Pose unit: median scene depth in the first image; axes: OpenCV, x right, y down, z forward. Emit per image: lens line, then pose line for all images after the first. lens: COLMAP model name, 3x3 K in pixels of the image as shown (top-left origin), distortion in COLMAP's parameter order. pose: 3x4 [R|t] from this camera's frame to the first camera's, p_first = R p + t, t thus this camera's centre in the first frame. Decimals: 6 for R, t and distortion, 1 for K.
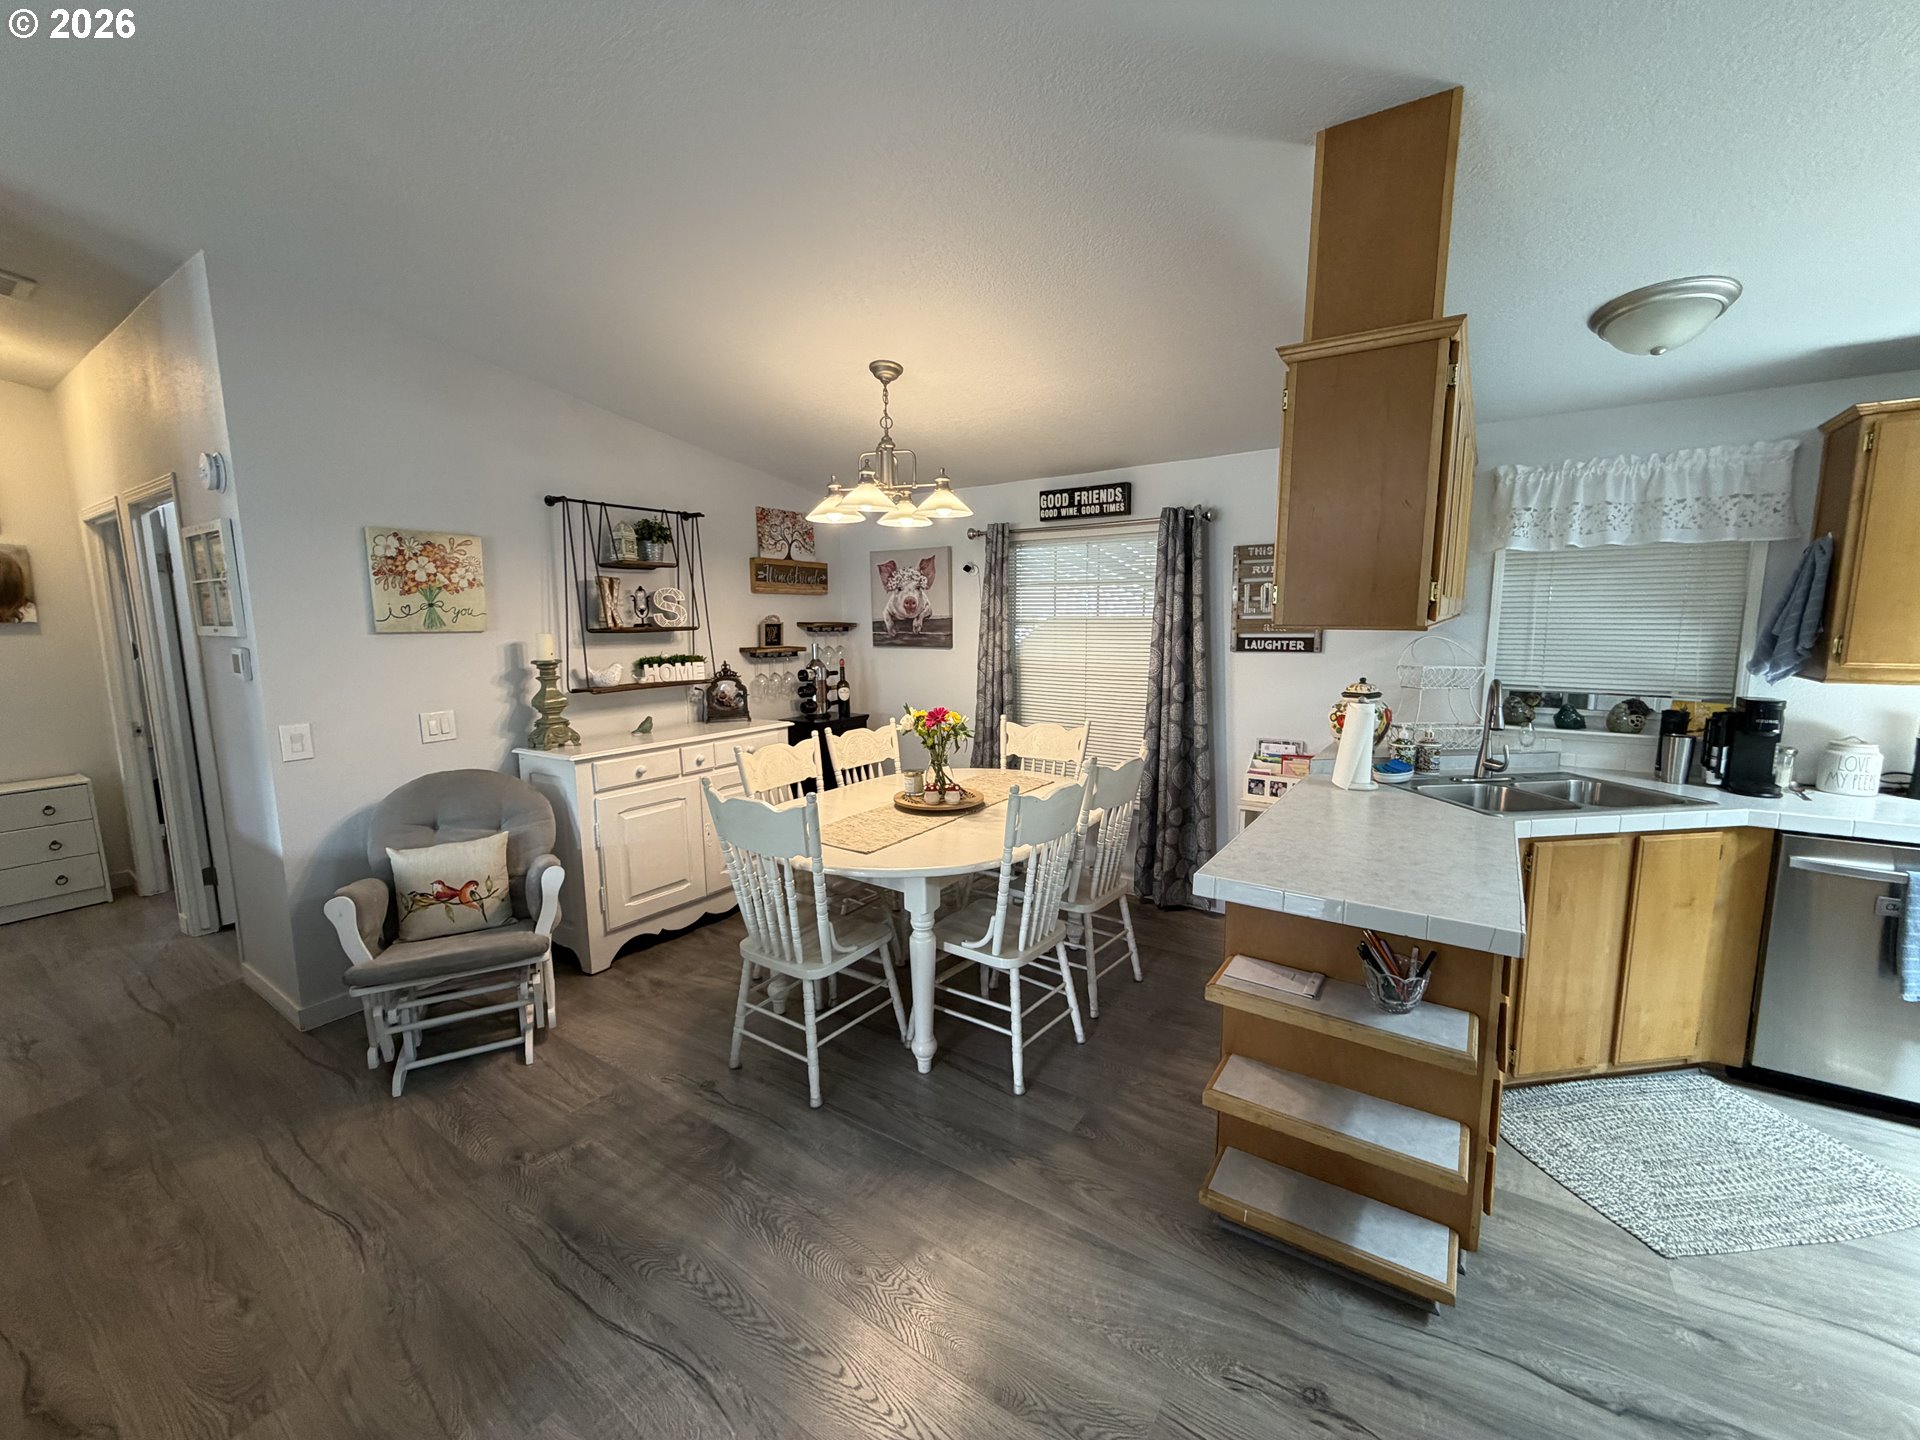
lens RADIAL K [[769.2, 0, 954.7], [0, 769.2, 721.8], [0, 0, 1]] dist [-0.001426, -0.000033]
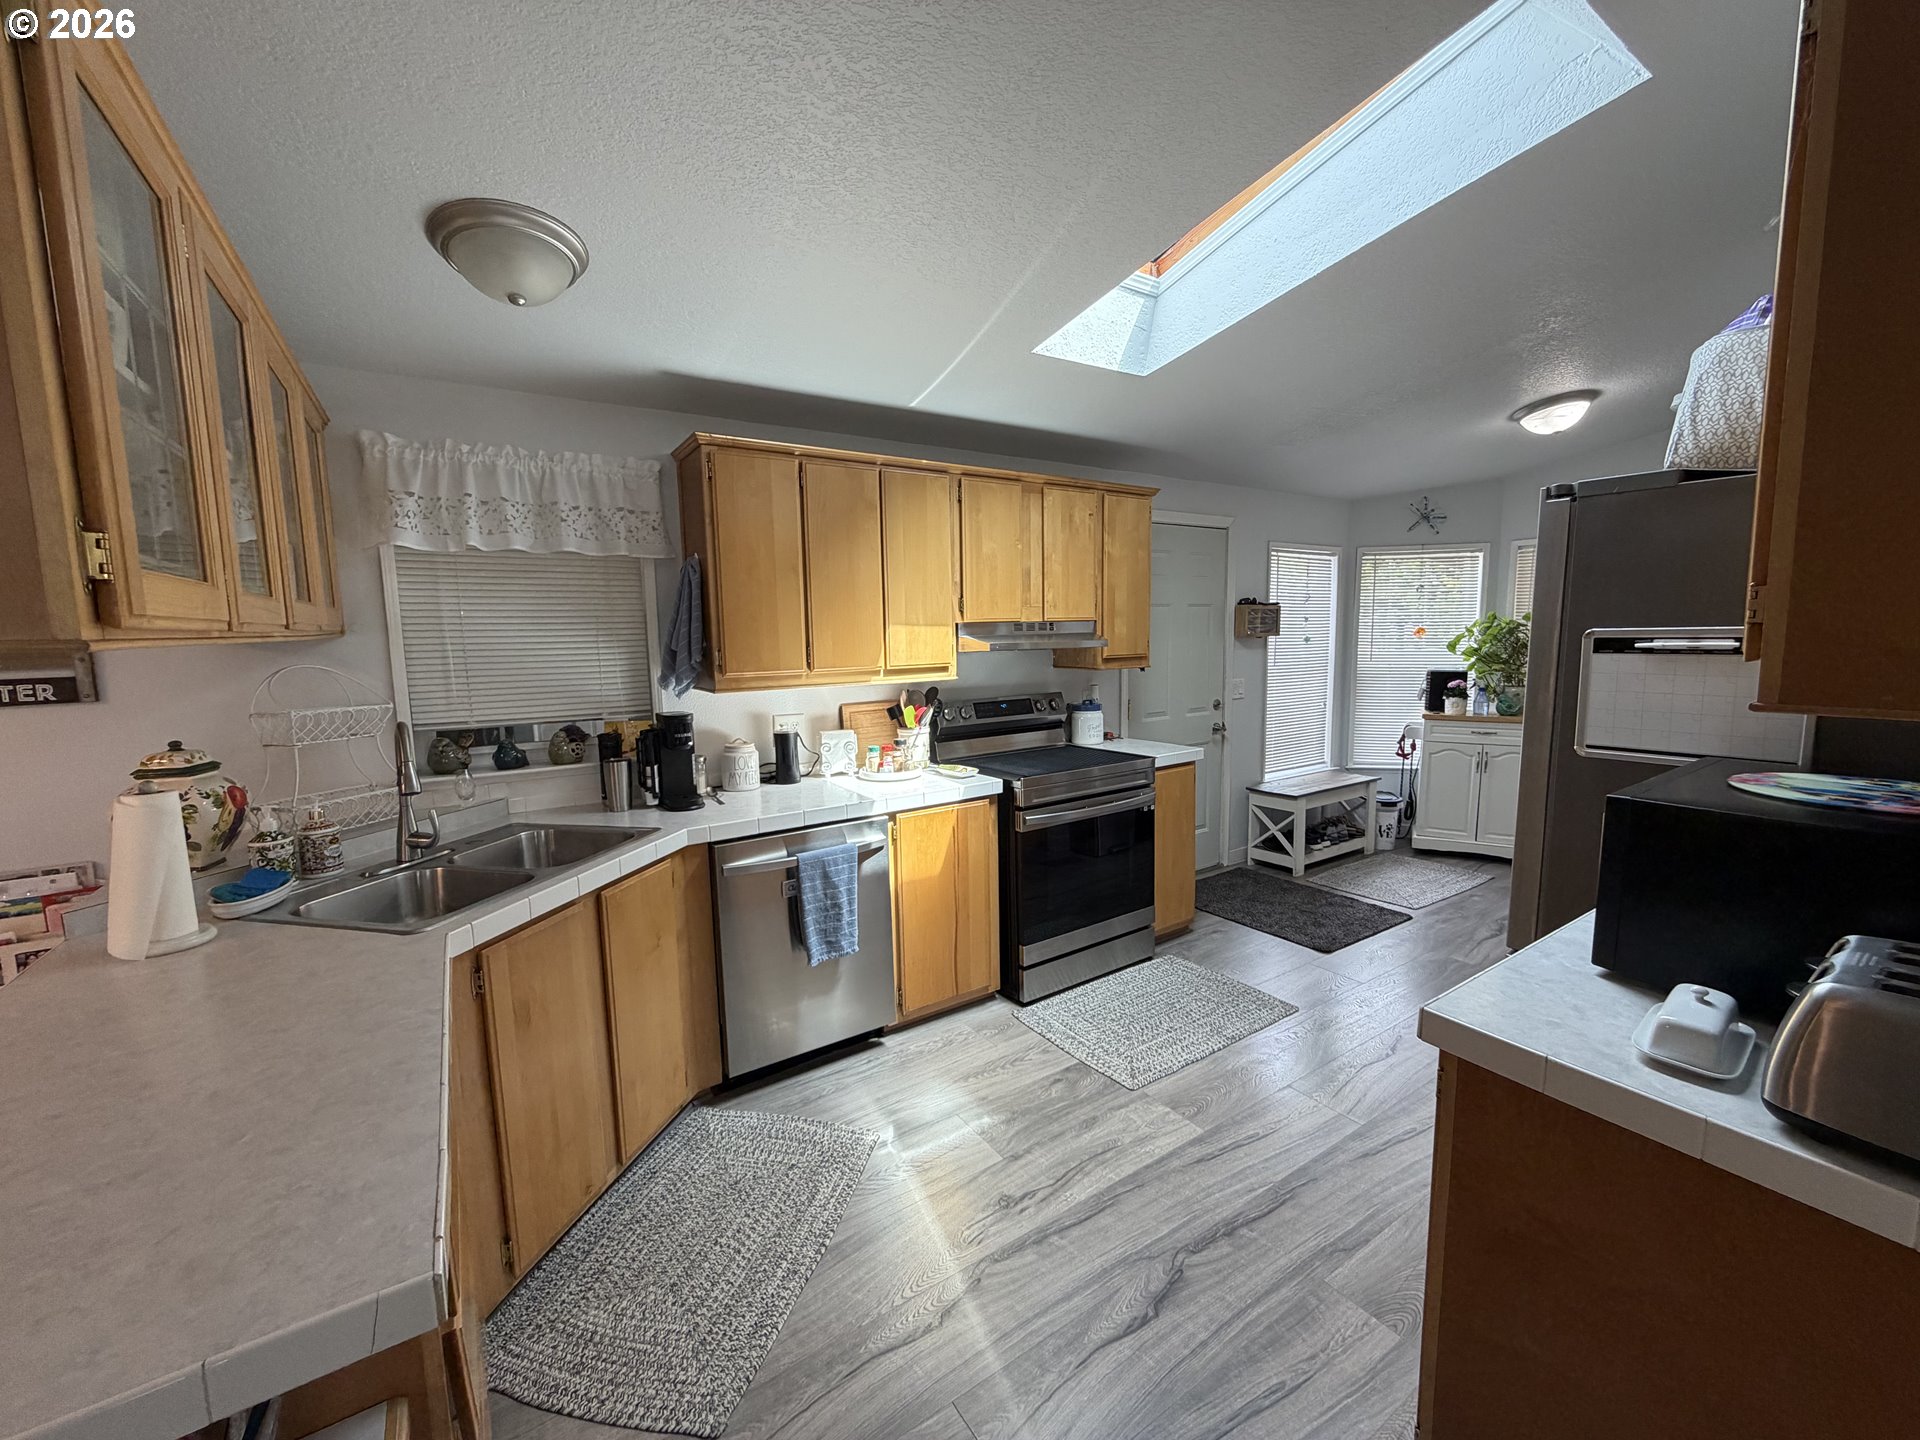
lens RADIAL K [[769.2, 0, 954.7], [0, 769.2, 721.8], [0, 0, 1]] dist [-0.001426, -0.000033]
pose [[0.377568, -0.108940, 0.919551, 0.248673], [0.141938, 0.988129, 0.058785, -0.024902], [-0.915039, 0.108324, 0.388548, 0.260722]]
